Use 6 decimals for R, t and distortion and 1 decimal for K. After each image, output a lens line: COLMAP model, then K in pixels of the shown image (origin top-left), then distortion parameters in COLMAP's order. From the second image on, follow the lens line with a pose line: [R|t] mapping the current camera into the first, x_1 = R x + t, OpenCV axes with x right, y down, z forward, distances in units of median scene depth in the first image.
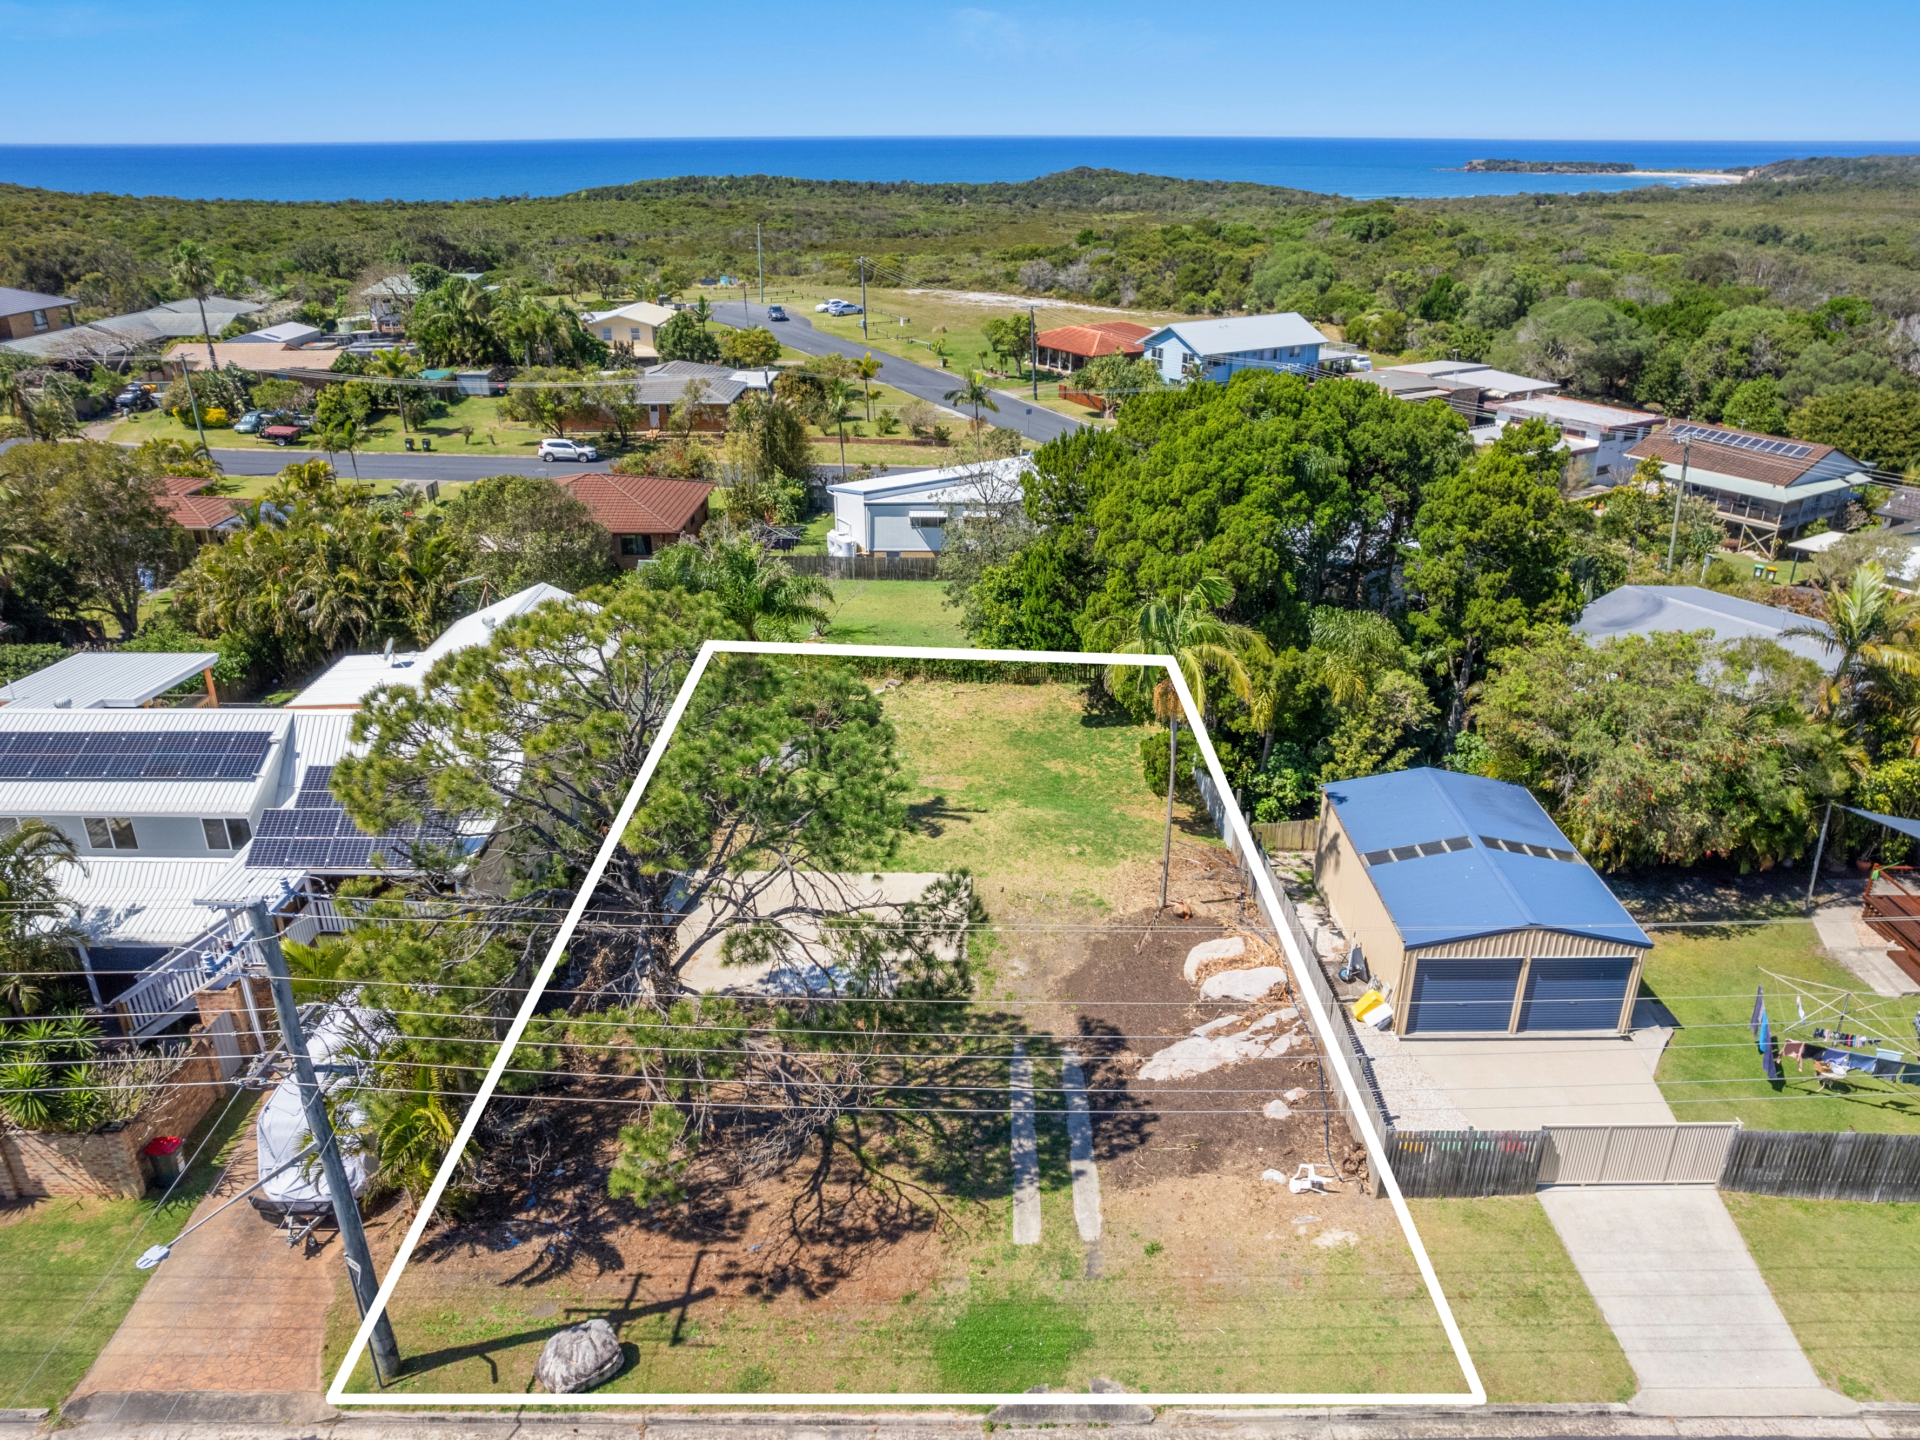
lens RADIAL K [[1427.7, 0, 960.0], [0, 1427.7, 720.0], [0, 0, 1]] dist [-0.069612, 0.060326]
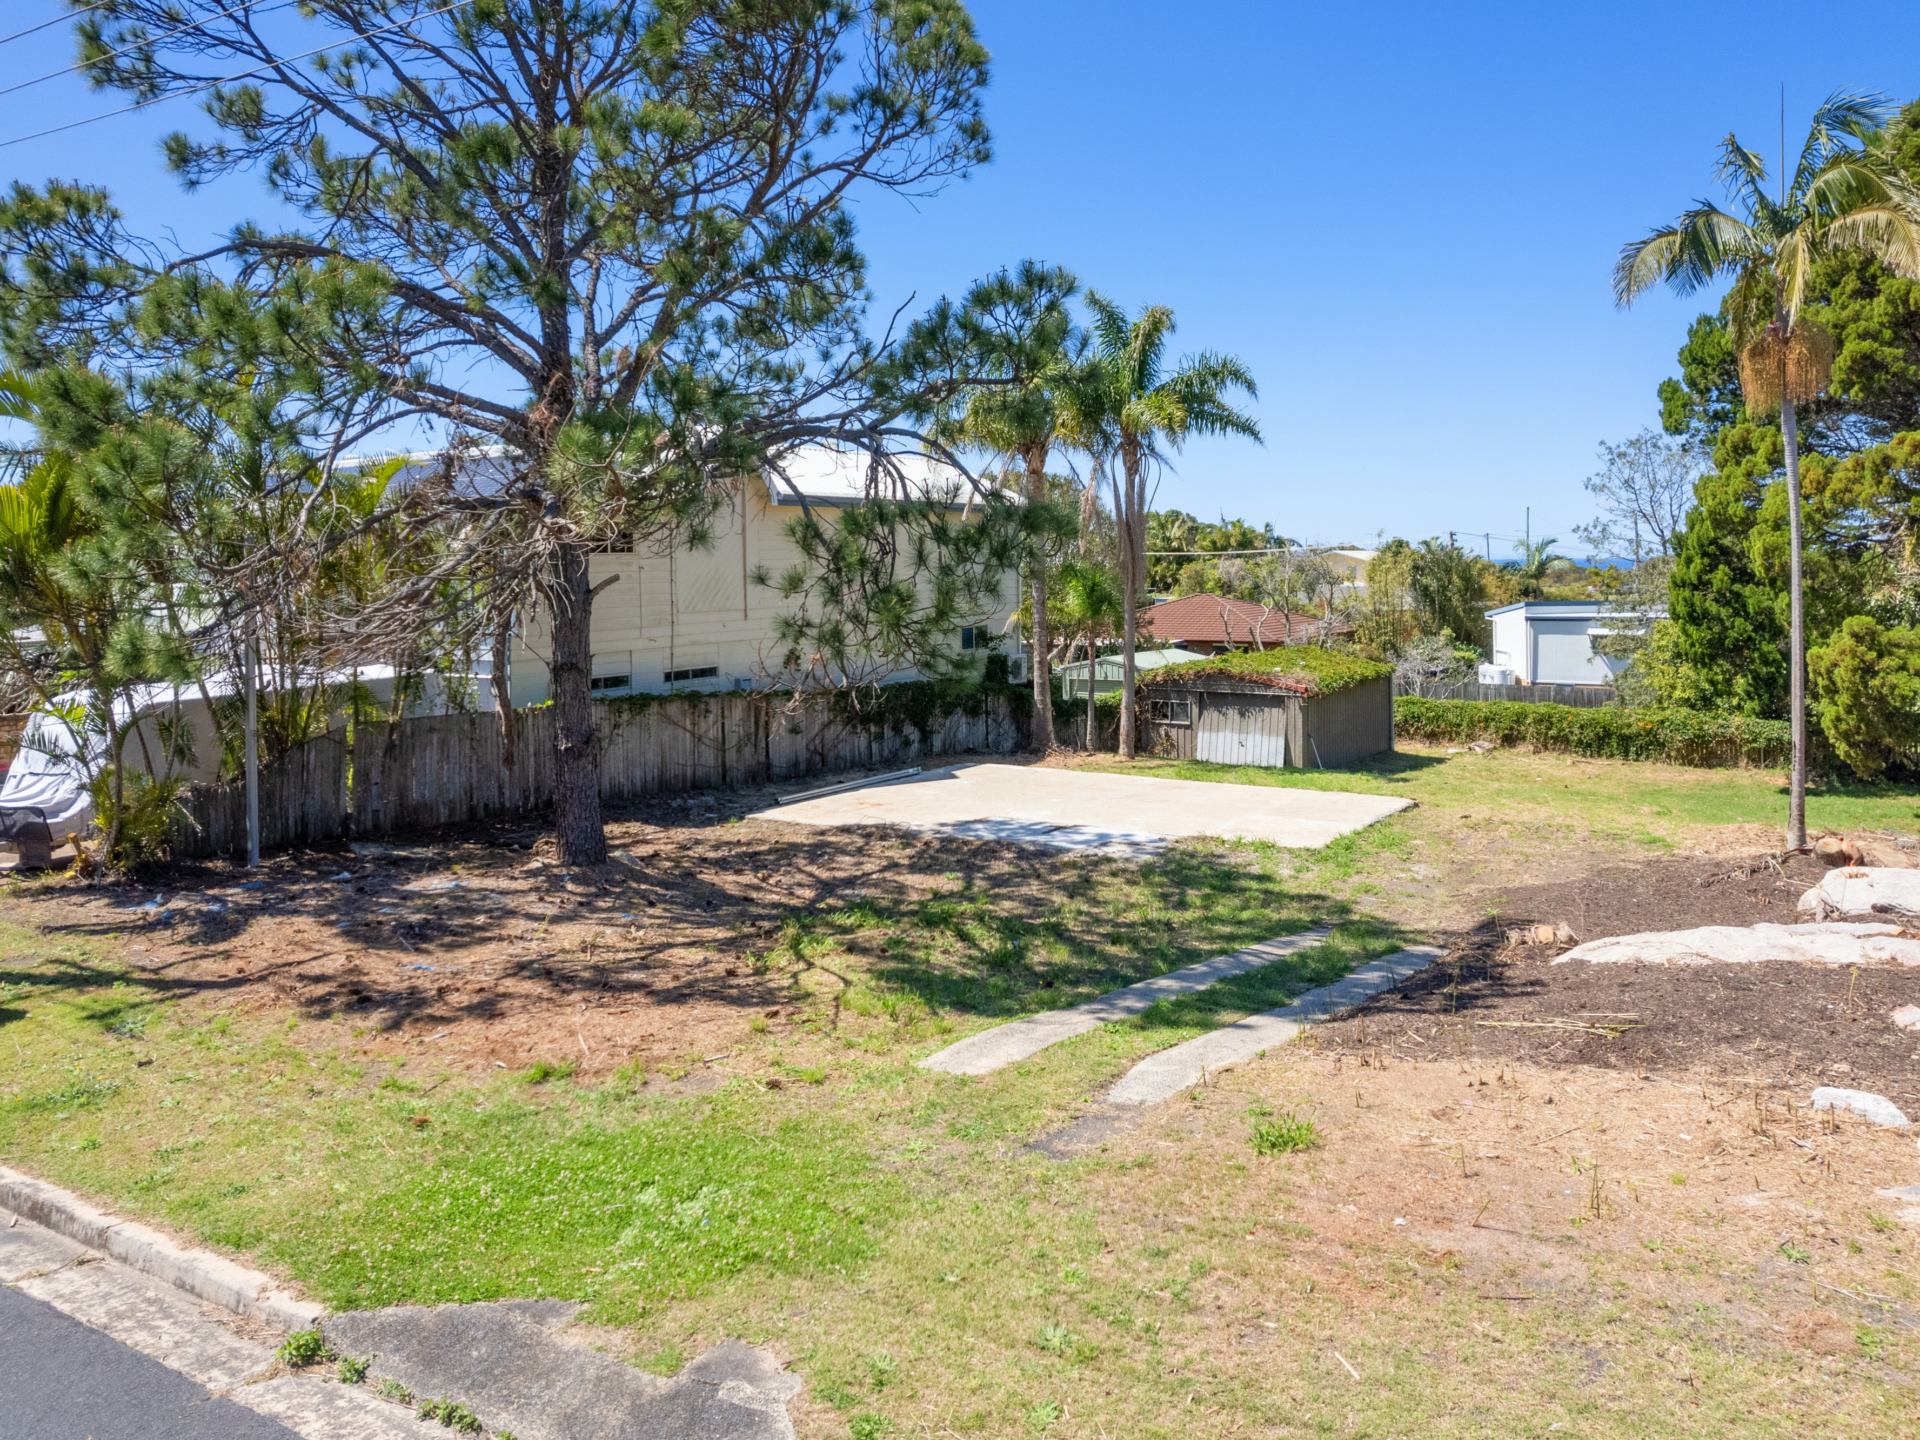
lens RADIAL K [[1431.7, 0, 939.5], [0, 1431.7, 557.7], [0, 0, 1]] dist [0.001077, -0.082646]
pose [[0.839627, -0.011057, -0.543051, 0.158379], [-0.200325, 0.923008, -0.328522, 0.247165], [0.504873, 0.384622, 0.772767, 0.456857]]
